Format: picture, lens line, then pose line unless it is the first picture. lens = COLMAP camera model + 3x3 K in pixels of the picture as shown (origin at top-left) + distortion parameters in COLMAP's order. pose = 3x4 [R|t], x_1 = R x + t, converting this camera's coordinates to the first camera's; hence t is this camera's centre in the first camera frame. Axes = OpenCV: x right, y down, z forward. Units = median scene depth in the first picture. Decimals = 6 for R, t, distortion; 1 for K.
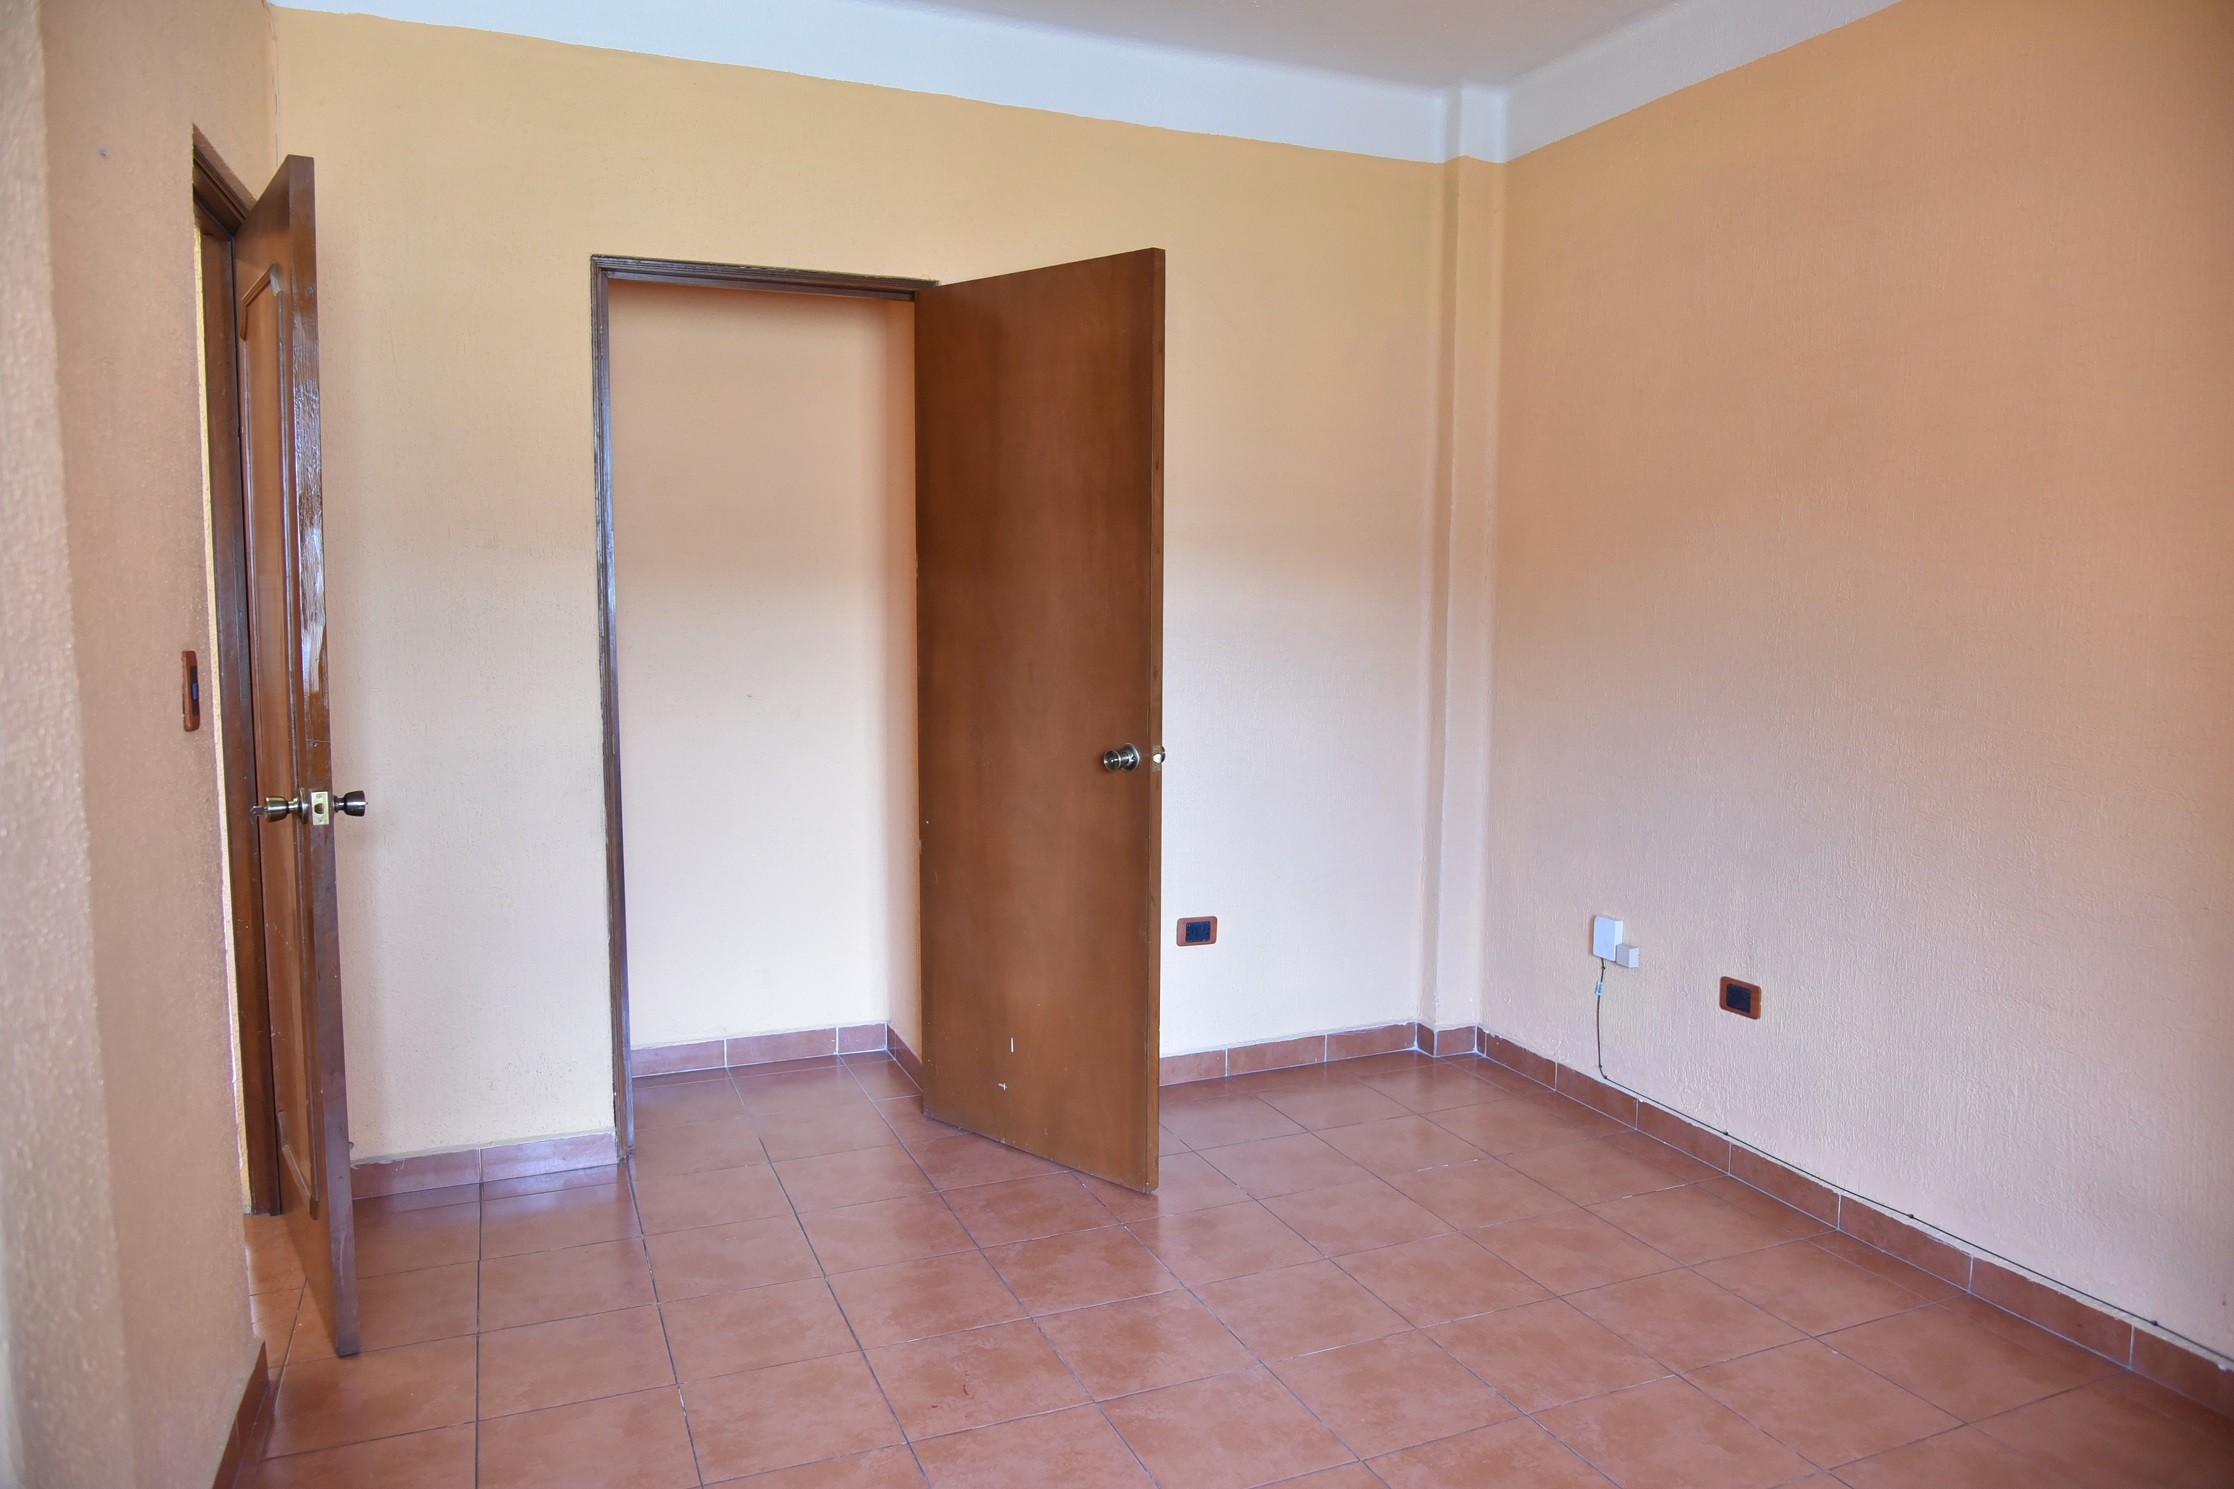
lens RADIAL K [[1509.2, 0, 1126.4], [0, 1509.2, 750.9], [0, 0, 1]] dist [-0.044889, 0.010058]
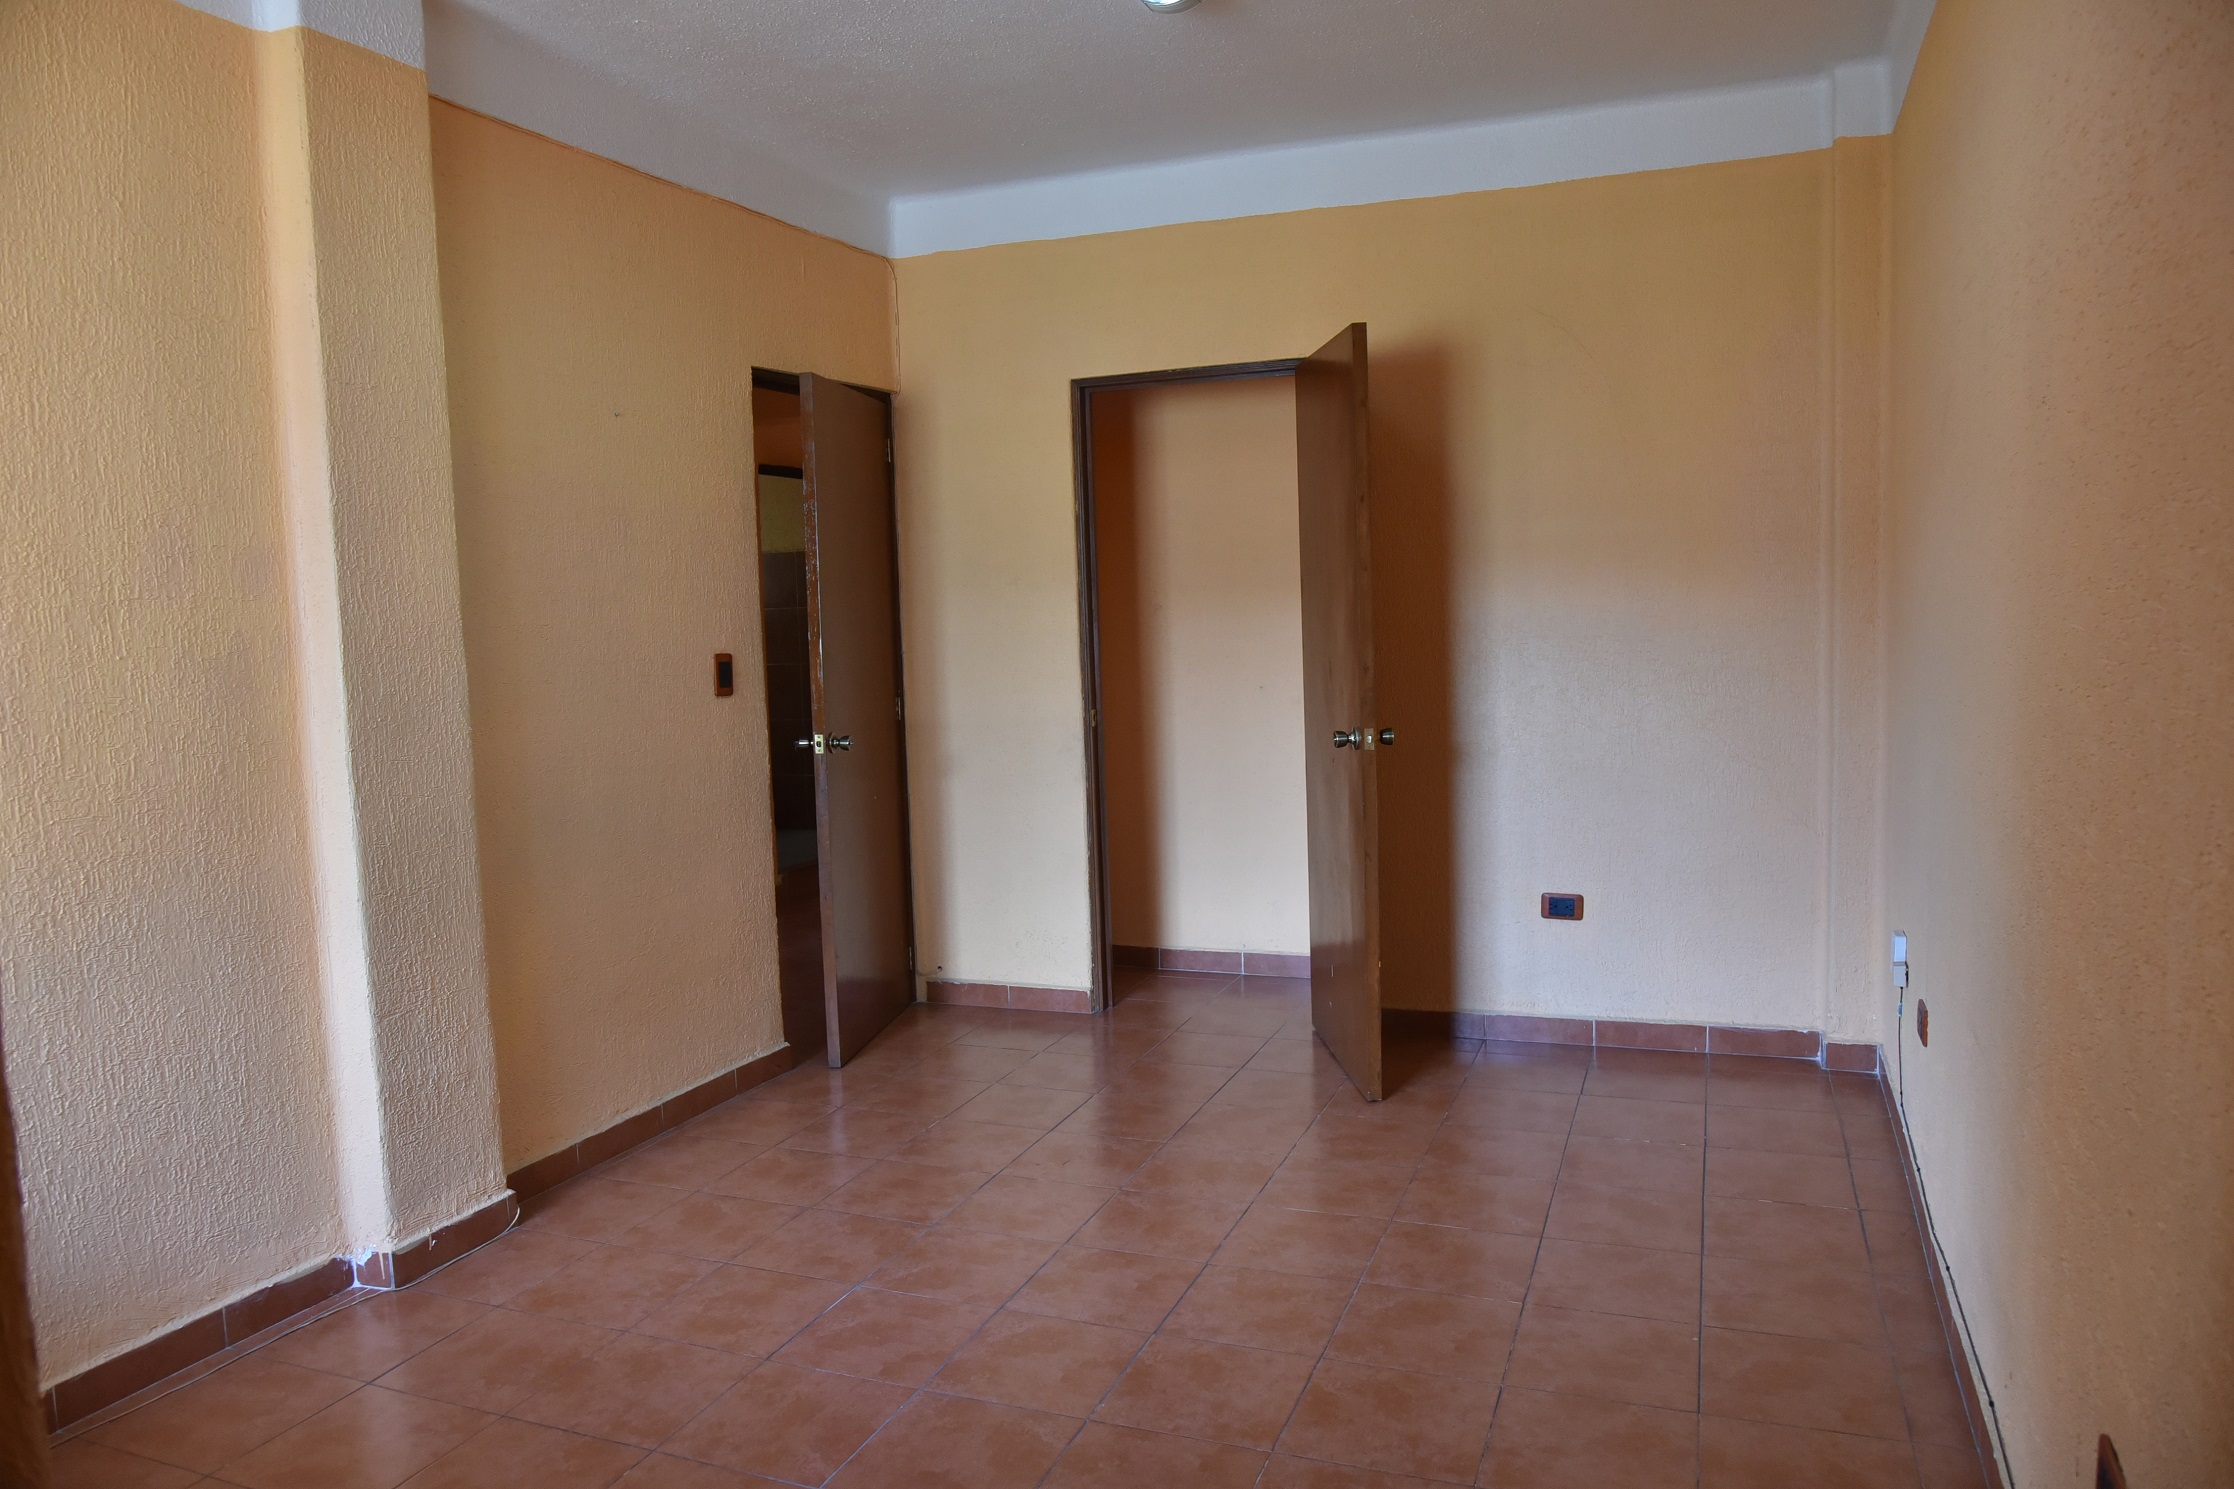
lens RADIAL K [[1509.2, 0, 1118.0], [0, 1509.2, 734.9], [0, 0, 1]] dist [-0.044889, 0.010058]
pose [[0.713270, 0.031920, -0.700163, 0.750438], [-0.041118, 0.999148, 0.003662, 0.005837], [0.699683, 0.026178, 0.713974, -0.008106]]
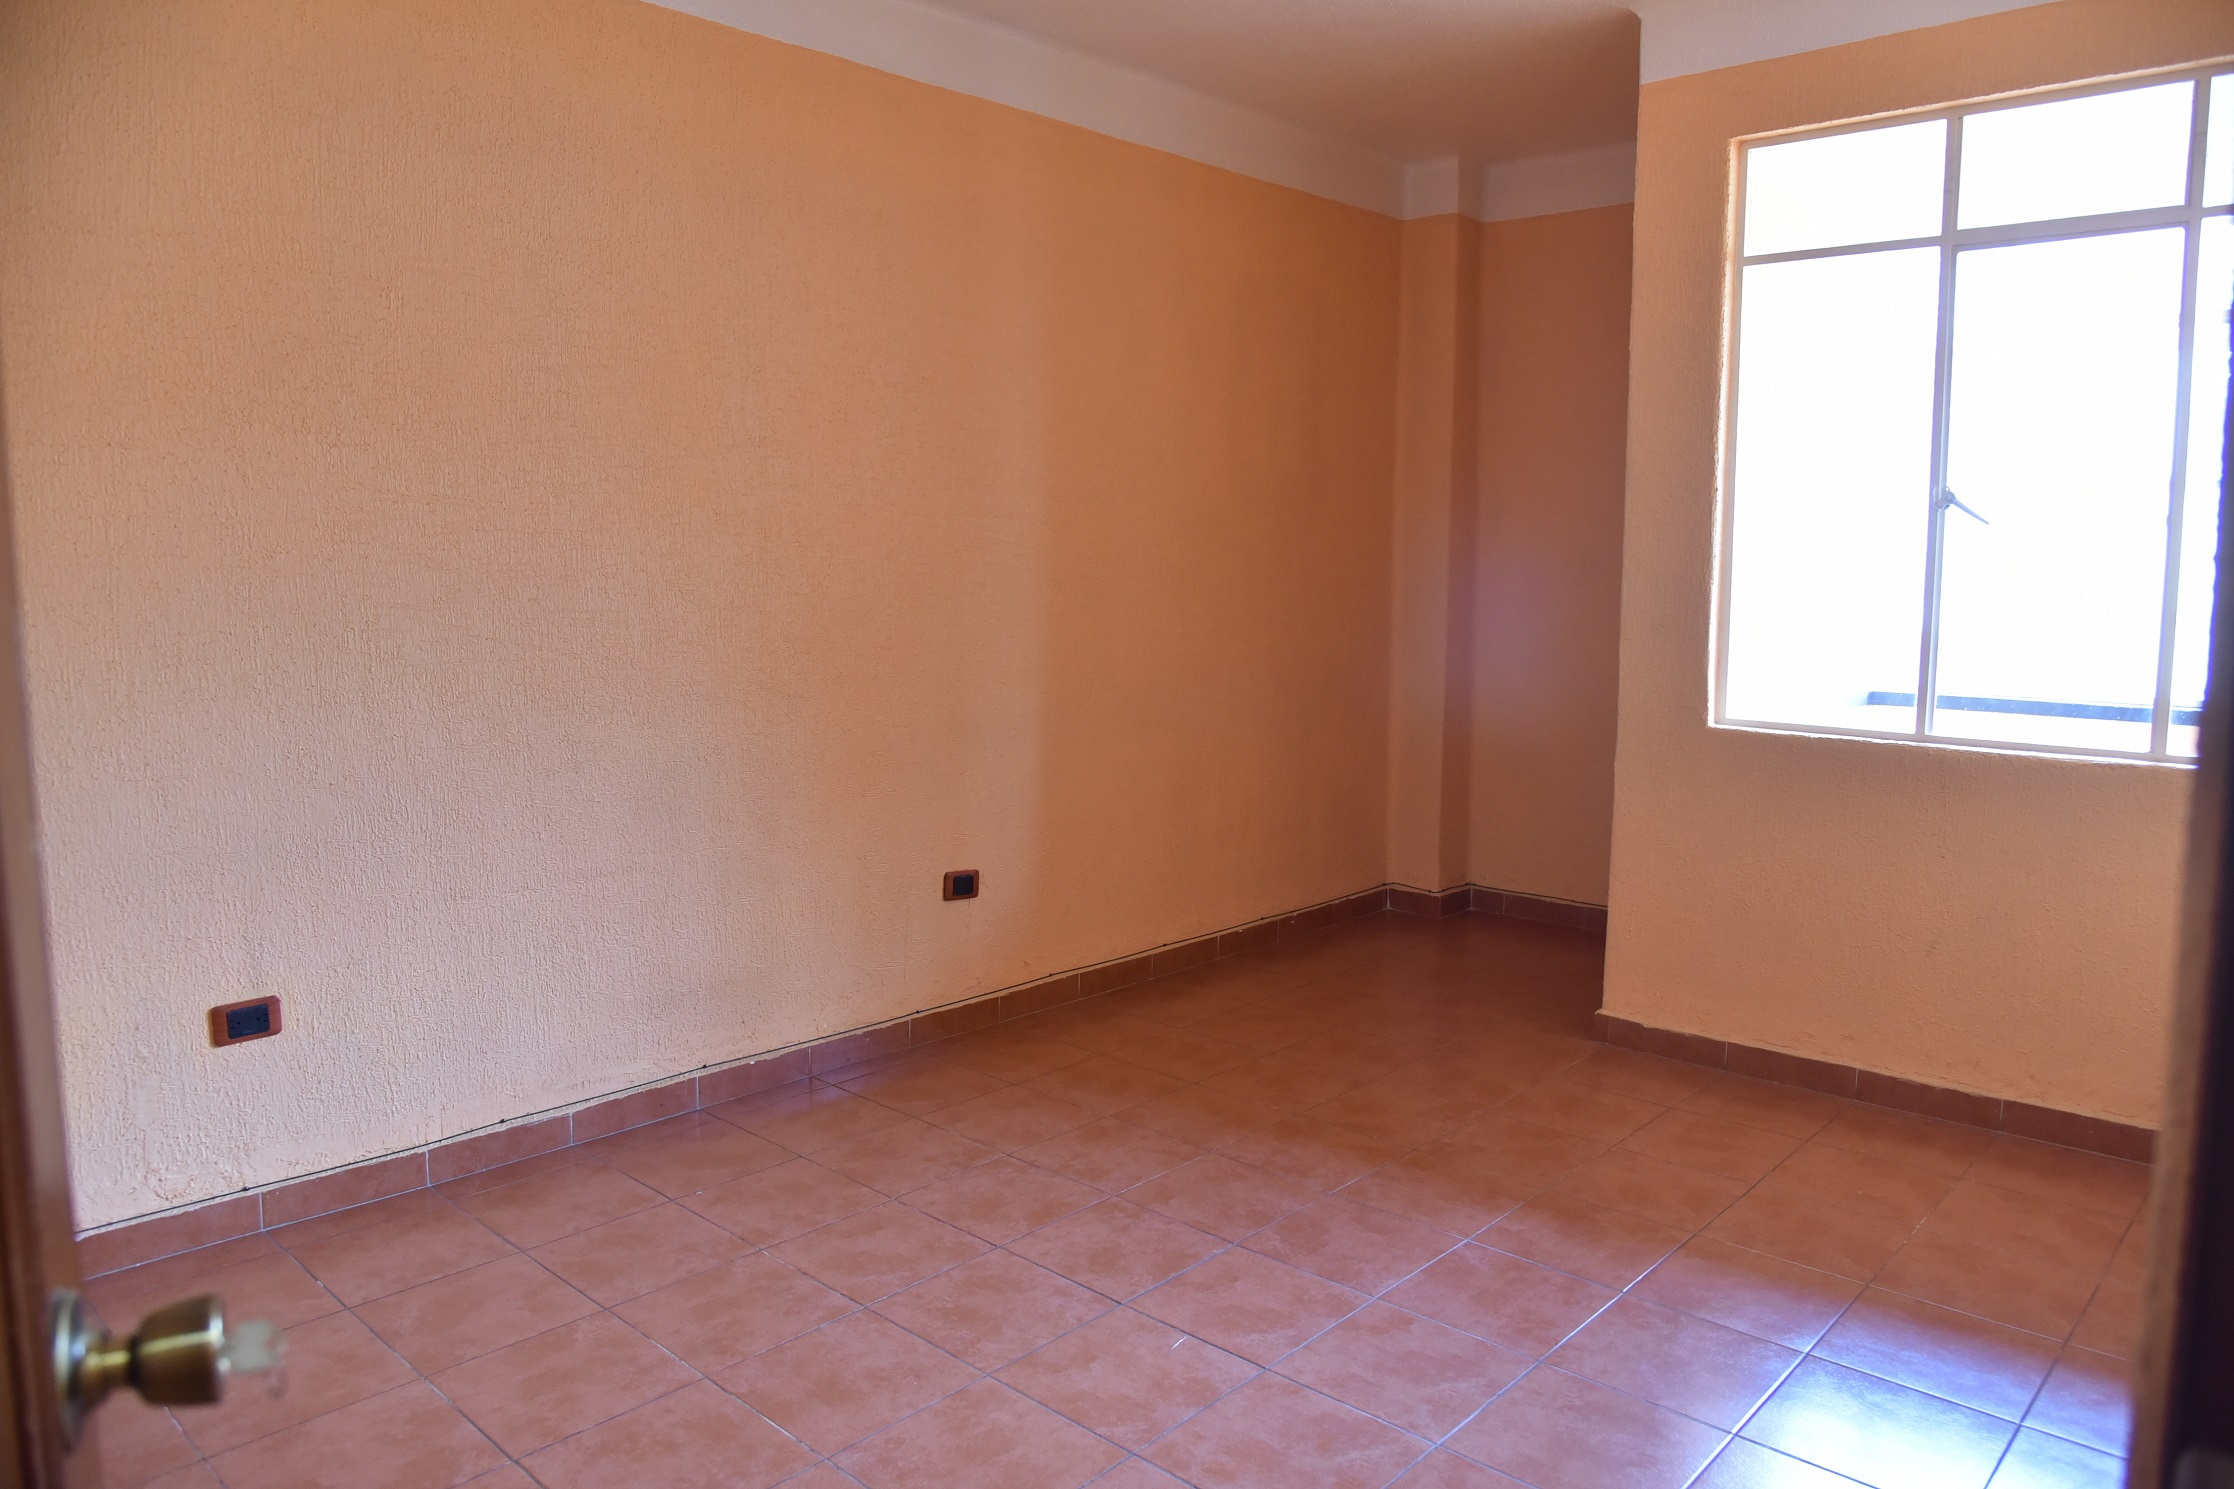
lens RADIAL K [[1509.2, 0, 1118.4], [0, 1509.2, 745.9], [0, 0, 1]] dist [-0.044889, 0.010058]
pose [[-0.411099, -0.112634, 0.904606, -0.565349], [0.095576, 0.981543, 0.165648, -0.082796], [-0.906567, 0.154556, -0.392746, 0.930578]]
